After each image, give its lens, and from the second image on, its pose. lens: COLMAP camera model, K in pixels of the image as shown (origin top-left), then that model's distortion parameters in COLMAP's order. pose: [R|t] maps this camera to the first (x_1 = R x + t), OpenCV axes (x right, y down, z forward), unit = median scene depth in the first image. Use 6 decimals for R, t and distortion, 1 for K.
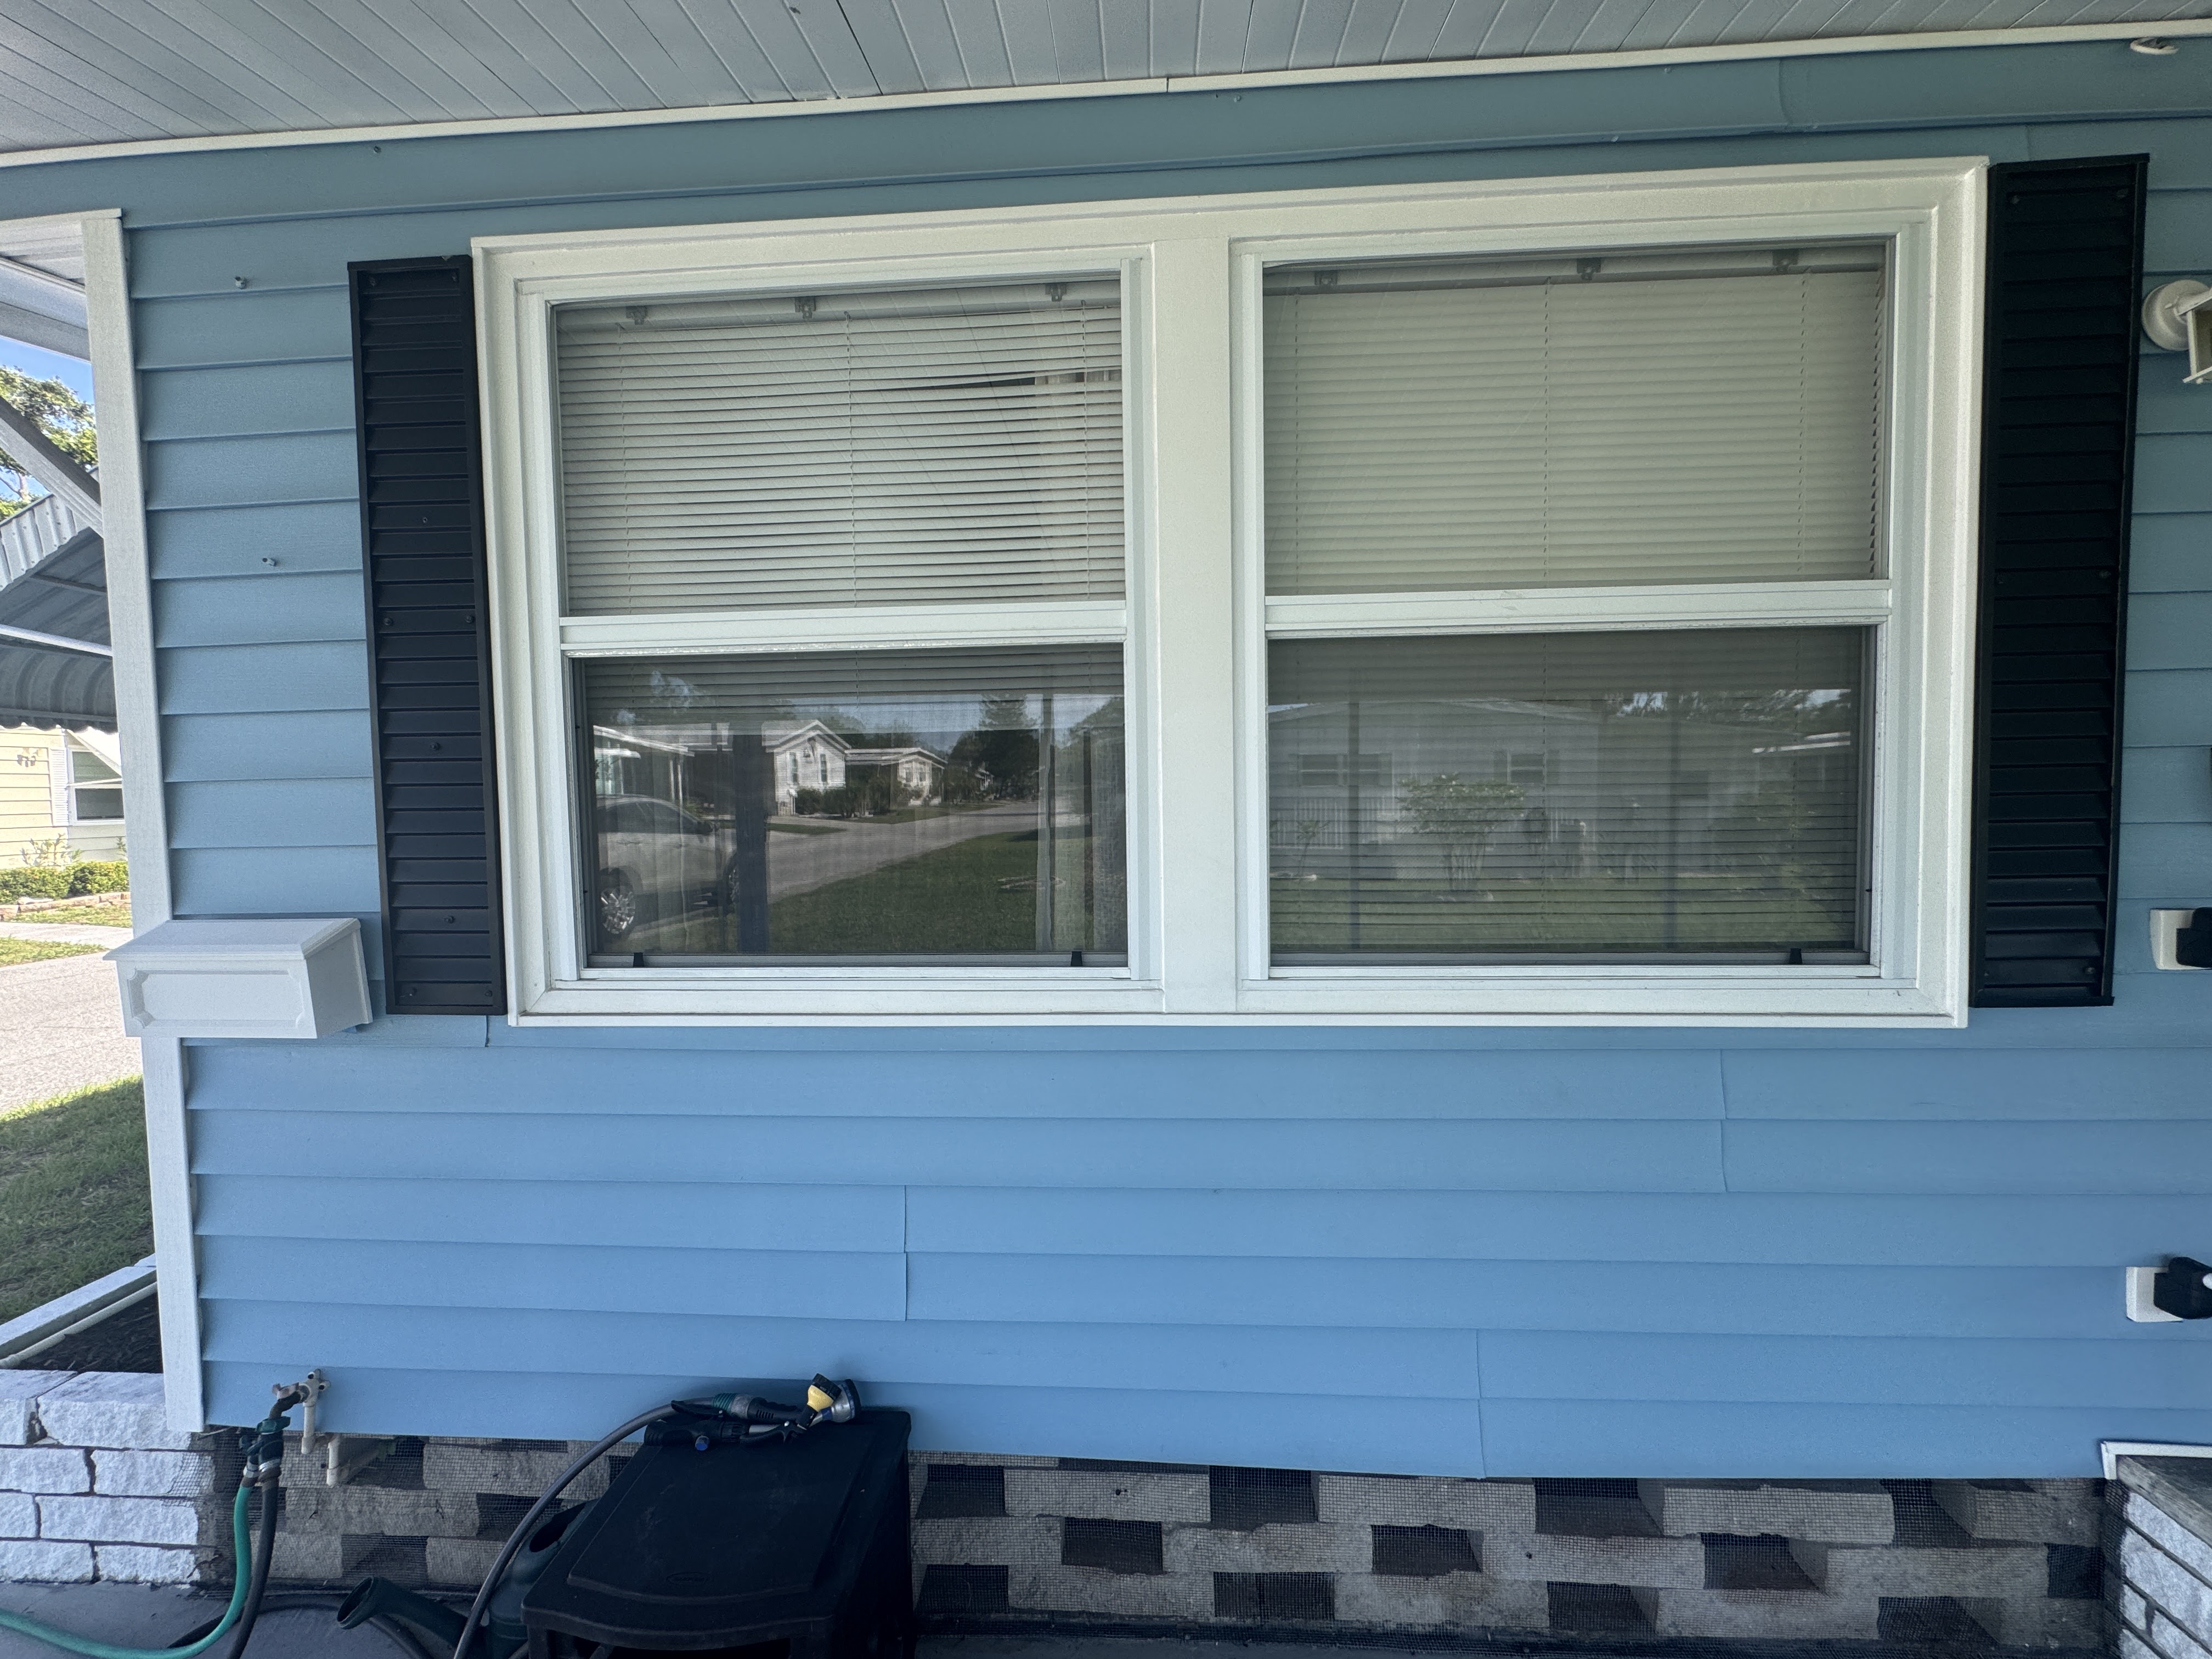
lens RADIAL K [[887.4, 0, 1105.4], [0, 887.4, 830.5], [0, 0, 1]] dist [-0.005945, 0.000617]
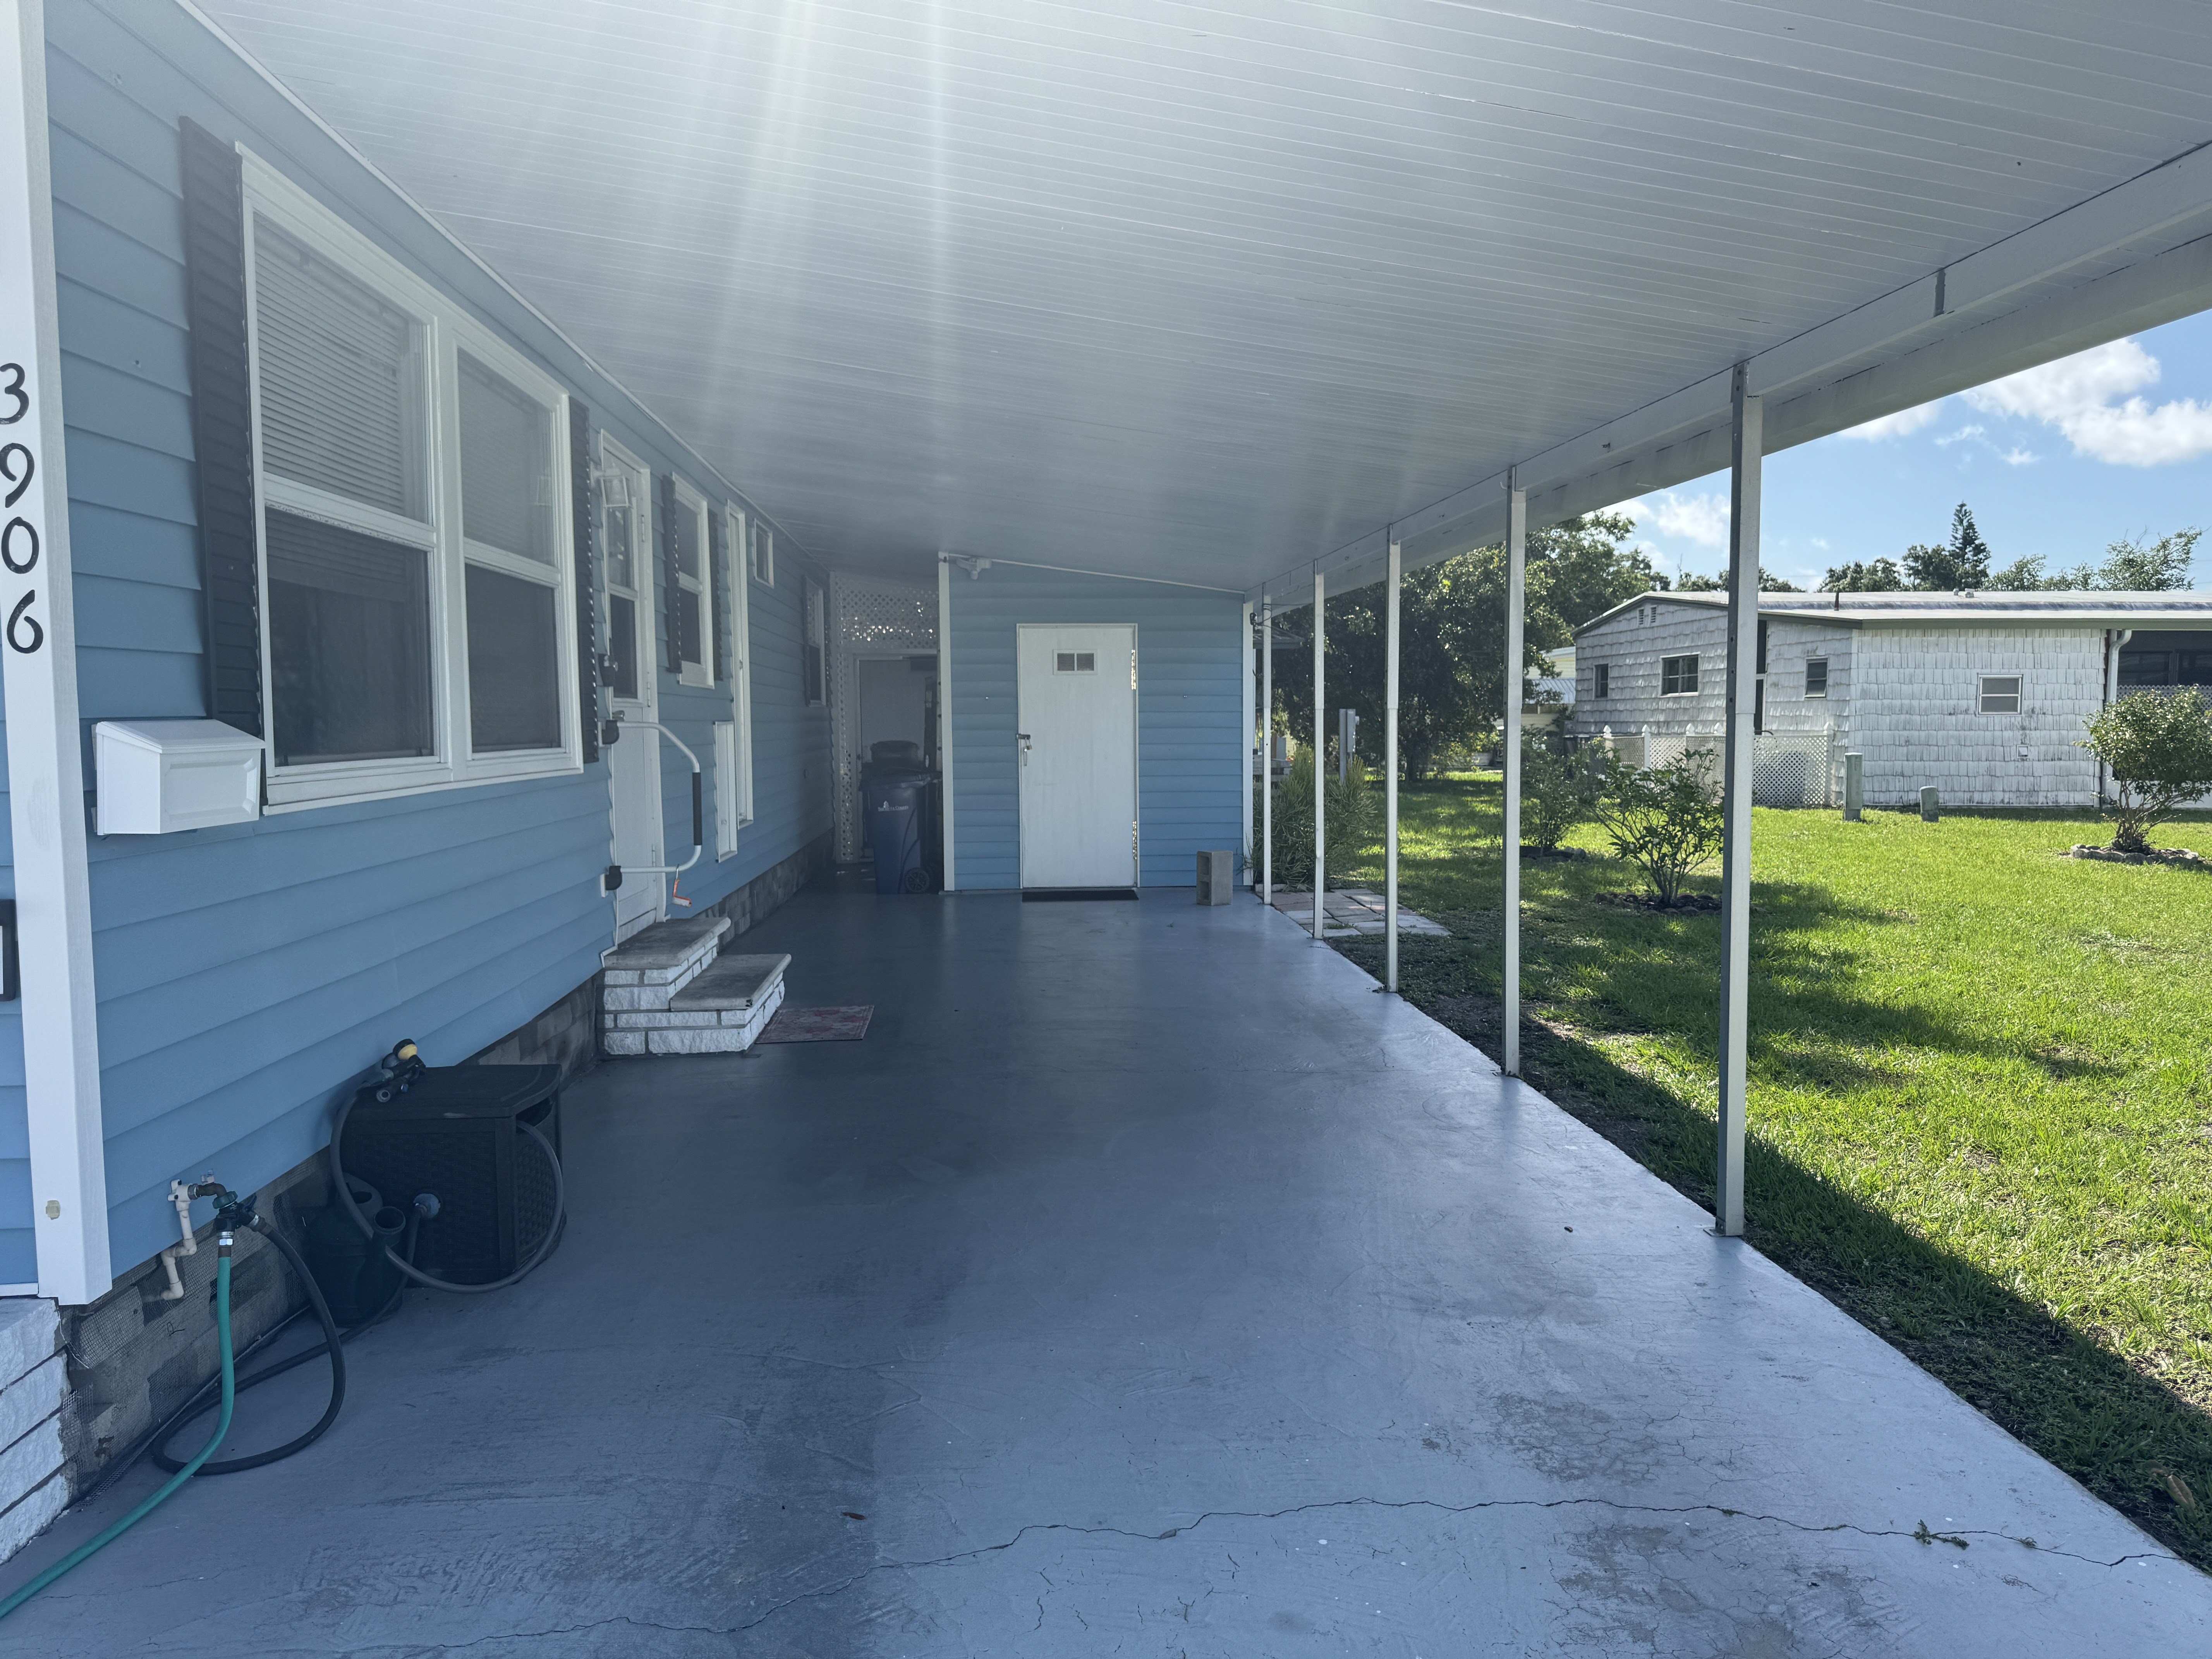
lens RADIAL K [[1578.1, 0, 1108.2], [0, 1578.1, 835.6], [0, 0, 1]] dist [0.085997, -0.000337]
pose [[-0.133052, -0.056629, 0.989490, -3.046066], [0.051174, 0.996642, 0.063919, 0.177631], [-0.989787, 0.059141, -0.129708, 0.192403]]
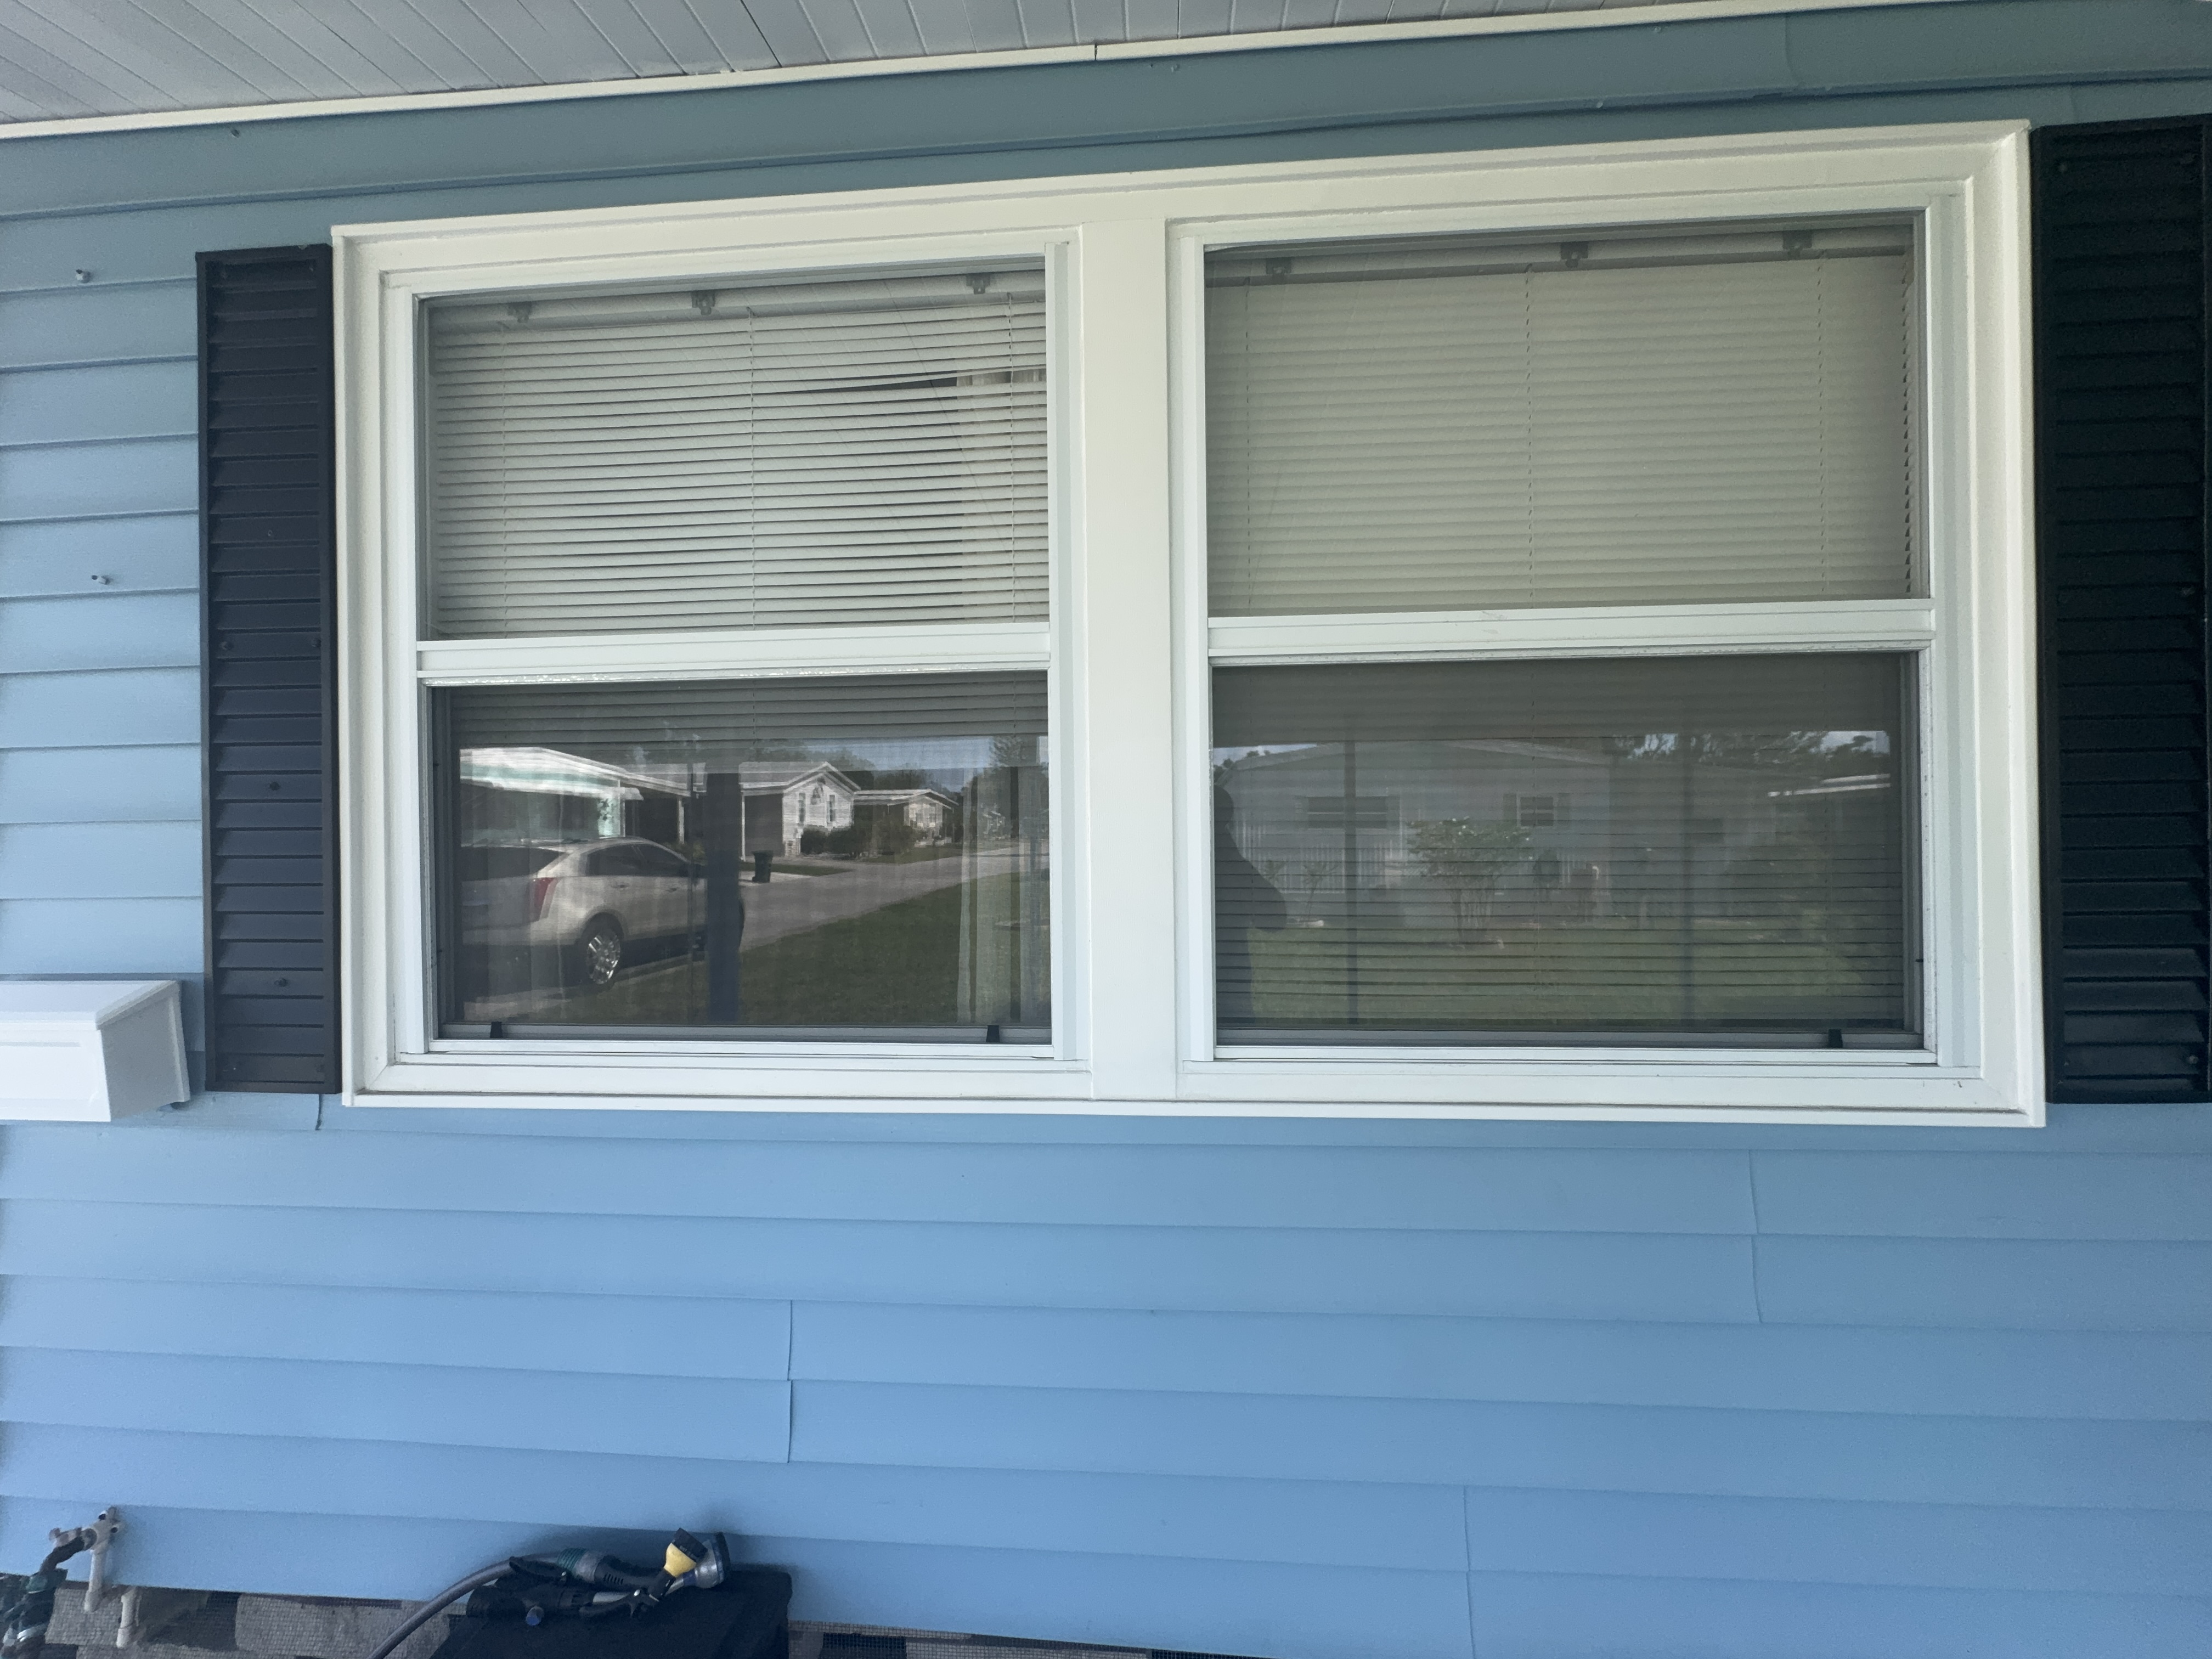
lens RADIAL K [[887.4, 0, 1105.4], [0, 887.4, 830.5], [0, 0, 1]] dist [-0.005945, 0.000617]
pose [[0.999924, 0.004202, -0.011567, 0.086683], [-0.004729, 0.998934, -0.045916, -0.013782], [0.011361, 0.045967, 0.998878, 0.131414]]
